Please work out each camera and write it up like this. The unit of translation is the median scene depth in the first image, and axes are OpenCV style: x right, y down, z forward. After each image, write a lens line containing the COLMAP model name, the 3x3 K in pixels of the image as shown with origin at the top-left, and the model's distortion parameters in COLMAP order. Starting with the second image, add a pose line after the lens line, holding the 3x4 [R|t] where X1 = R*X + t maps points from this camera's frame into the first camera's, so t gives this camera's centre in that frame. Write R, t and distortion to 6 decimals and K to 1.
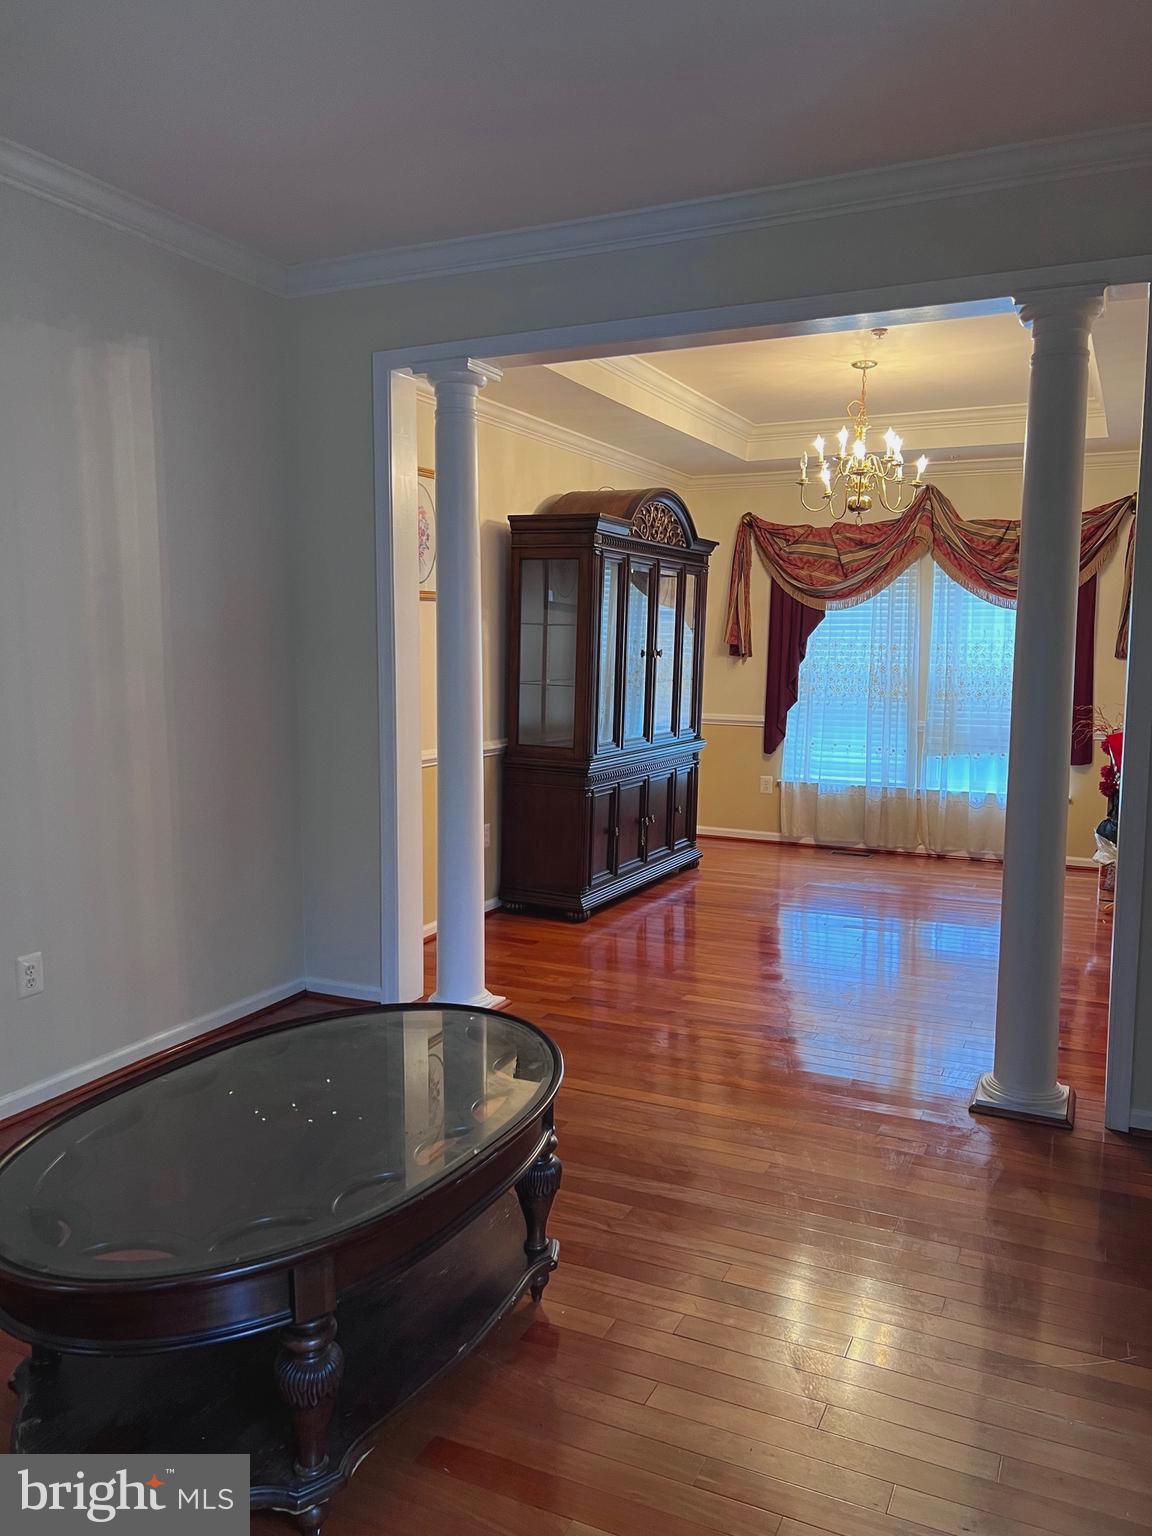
lens RADIAL K [[1155.8, 0, 574.9], [0, 1155.8, 780.8], [0, 0, 1]] dist [0.063104, -0.065591]
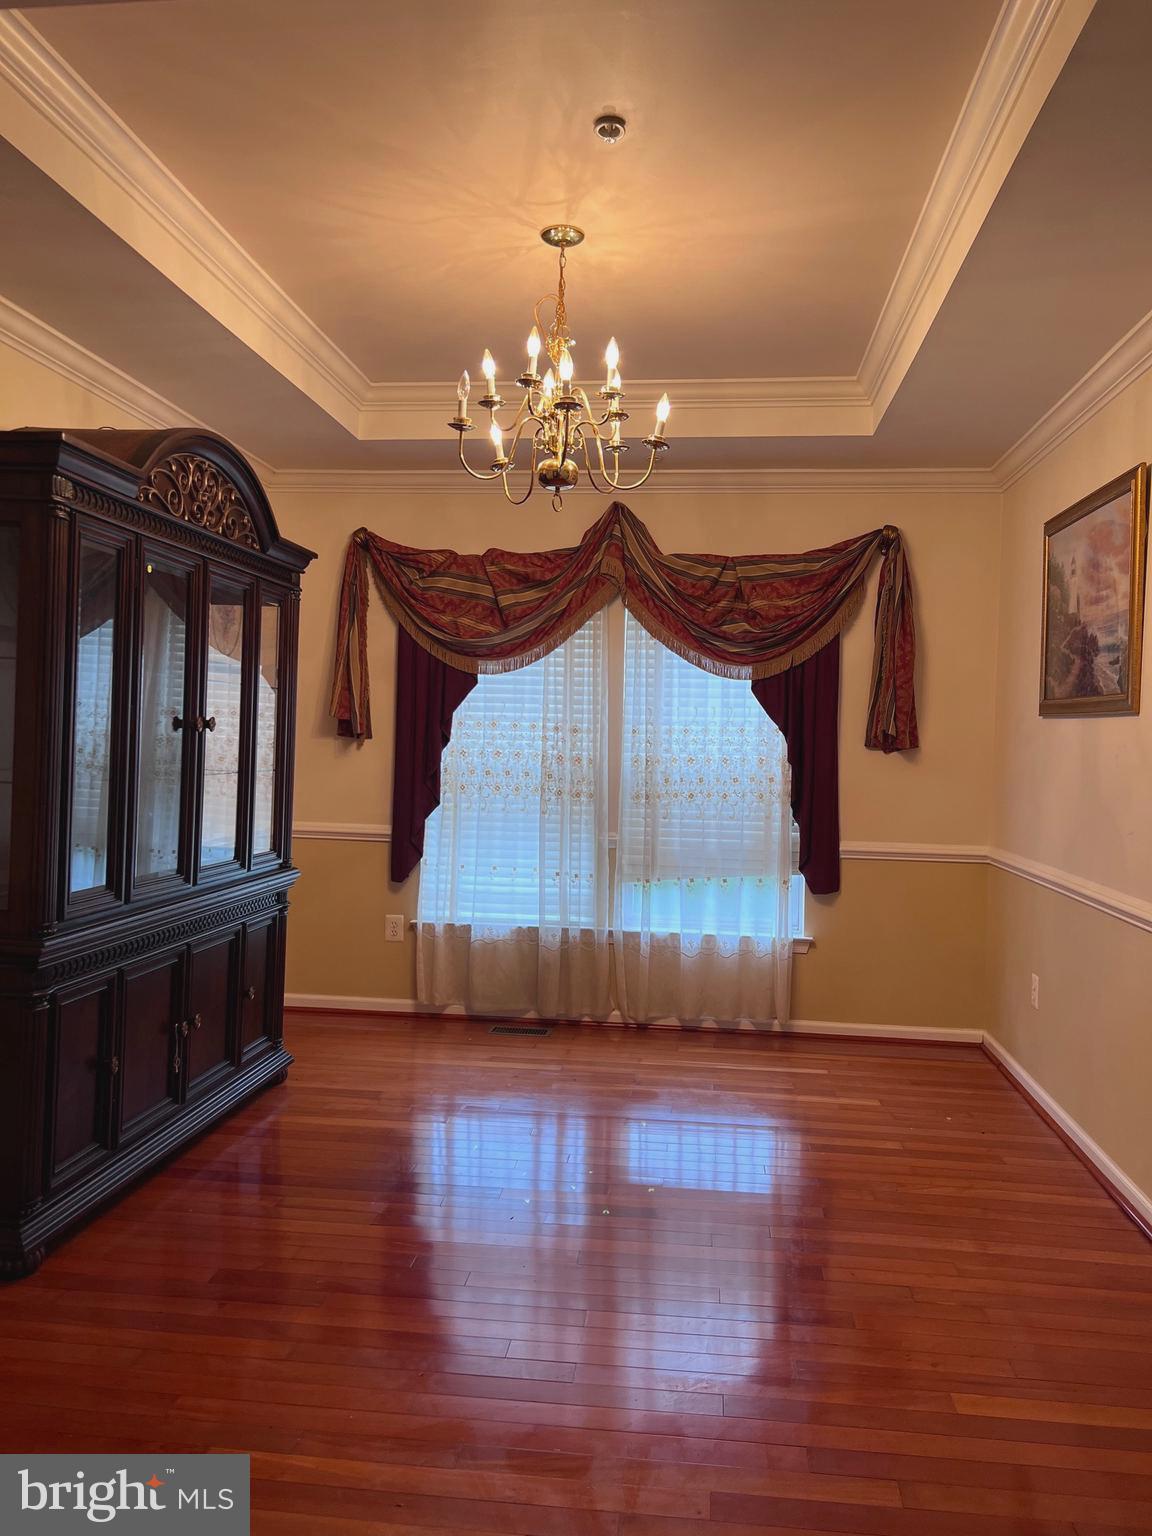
lens RADIAL K [[1155.8, 0, 590.4], [0, 1155.8, 782.7], [0, 0, 1]] dist [0.063104, -0.065591]
pose [[0.941256, 0.002672, 0.337683, 0.048096], [0.023338, 0.997063, -0.072942, -0.031374], [-0.336886, 0.076538, 0.938430, 0.345515]]
